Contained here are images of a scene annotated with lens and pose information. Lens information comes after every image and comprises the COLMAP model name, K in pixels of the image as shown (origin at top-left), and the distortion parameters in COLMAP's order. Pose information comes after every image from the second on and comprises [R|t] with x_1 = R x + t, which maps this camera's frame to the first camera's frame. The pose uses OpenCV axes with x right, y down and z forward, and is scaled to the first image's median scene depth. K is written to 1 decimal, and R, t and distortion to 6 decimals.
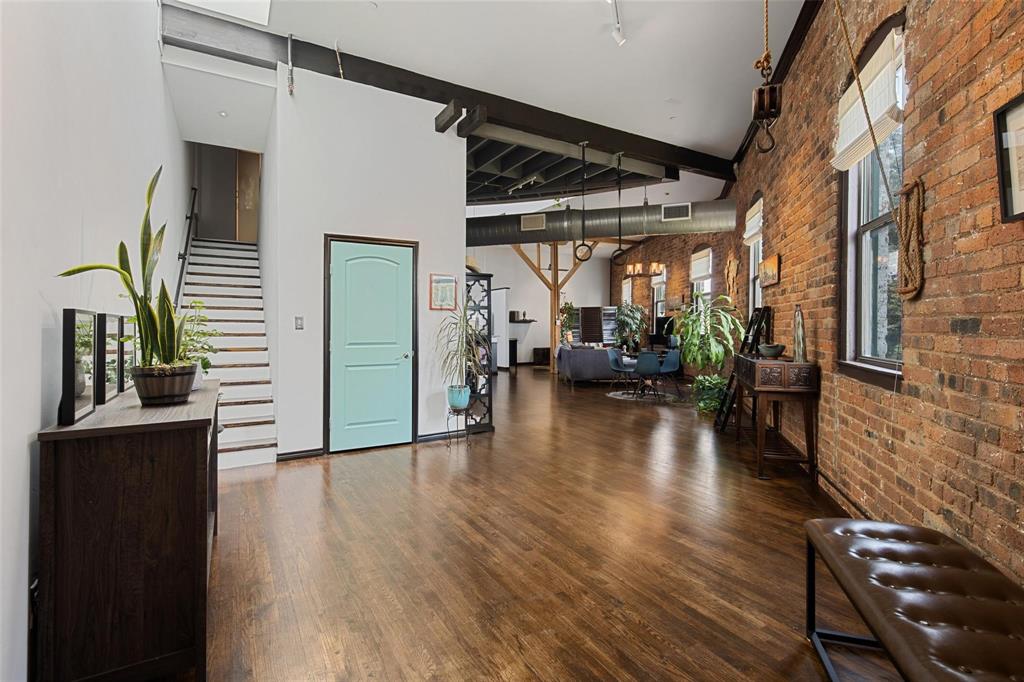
lens RADIAL K [[473.7, 0, 515.6], [0, 473.7, 331.1], [0, 0, 1]] dist [-0.003591, 0.000278]
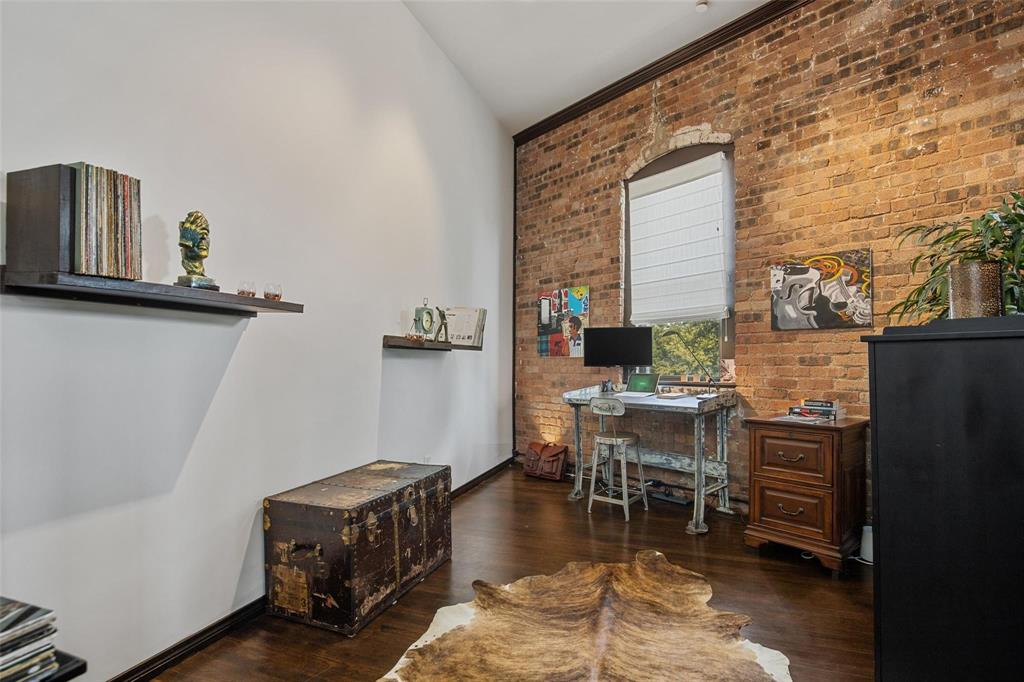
lens RADIAL K [[473.7, 0, 514.3], [0, 473.7, 356.2], [0, 0, 1]] dist [-0.003591, 0.000278]
pose [[0.775995, 0.002878, 0.630733, 0.008212], [0.003603, 0.999953, -0.008995, -0.006881], [-0.630729, 0.009253, 0.775948, 1.044063]]
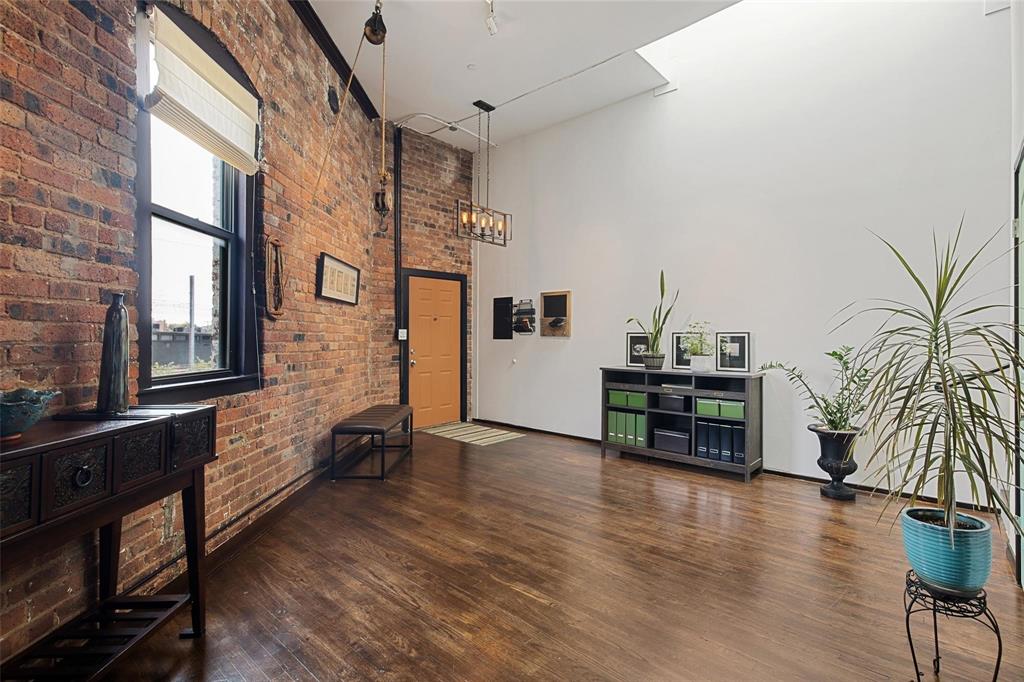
lens RADIAL K [[473.7, 0, 512.5], [0, 473.7, 330.6], [0, 0, 1]] dist [-0.003591, 0.000278]
pose [[-0.950442, -0.003311, -0.310884, 0.103614], [-0.002744, 0.999994, -0.002261, -0.005549], [0.310889, -0.001296, -0.950445, 0.462376]]
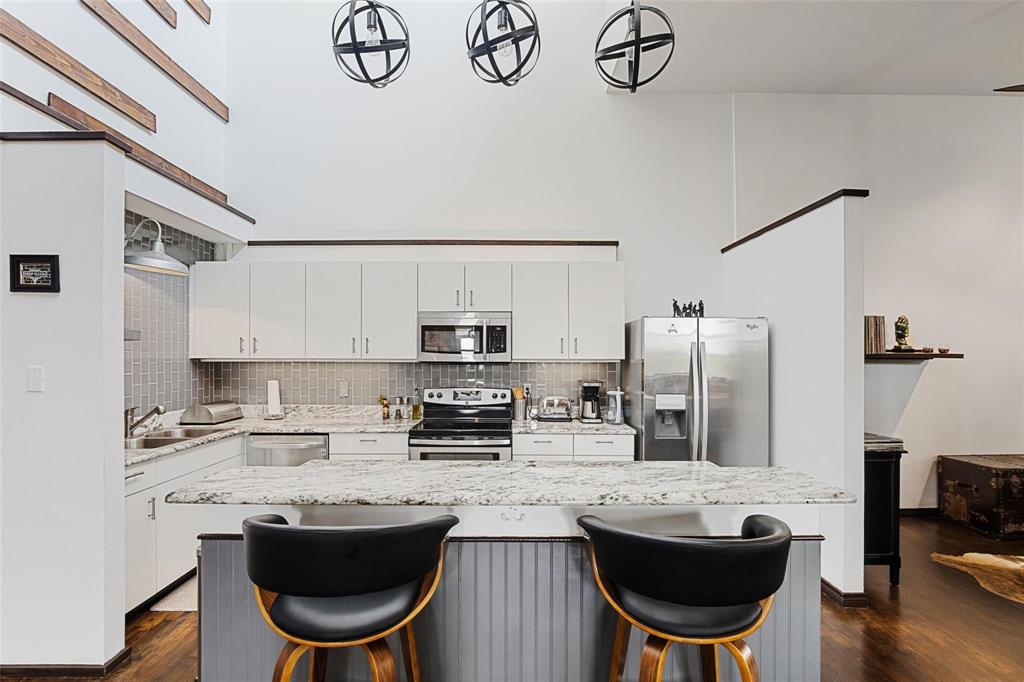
lens RADIAL K [[473.7, 0, 501.1], [0, 473.7, 348.1], [0, 0, 1]] dist [-0.003591, 0.000278]
pose [[0.864279, -0.000140, -0.503013, -0.049143], [-0.007128, 0.999896, -0.012525, -0.024008], [0.502962, 0.014411, 0.864188, 0.806103]]
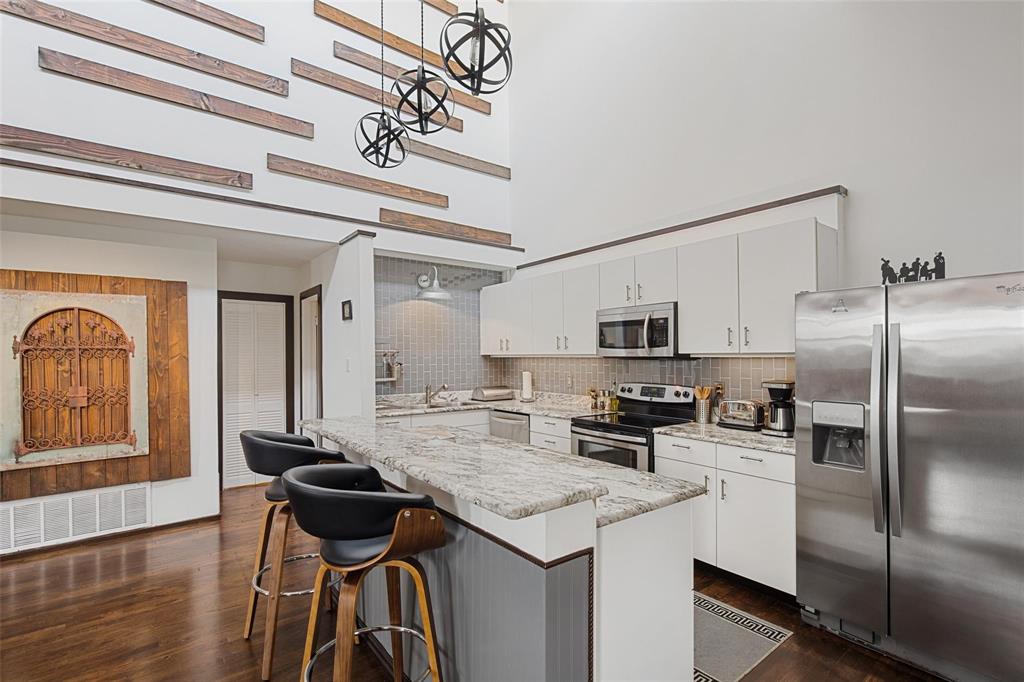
lens RADIAL K [[473.7, 0, 516.5], [0, 473.7, 354.5], [0, 0, 1]] dist [-0.003591, 0.000278]
pose [[0.133586, 0.001779, -0.991036, 0.063143], [0.002459, 0.999995, 0.002126, -0.021090], [0.991034, -0.002722, 0.133581, 0.940890]]
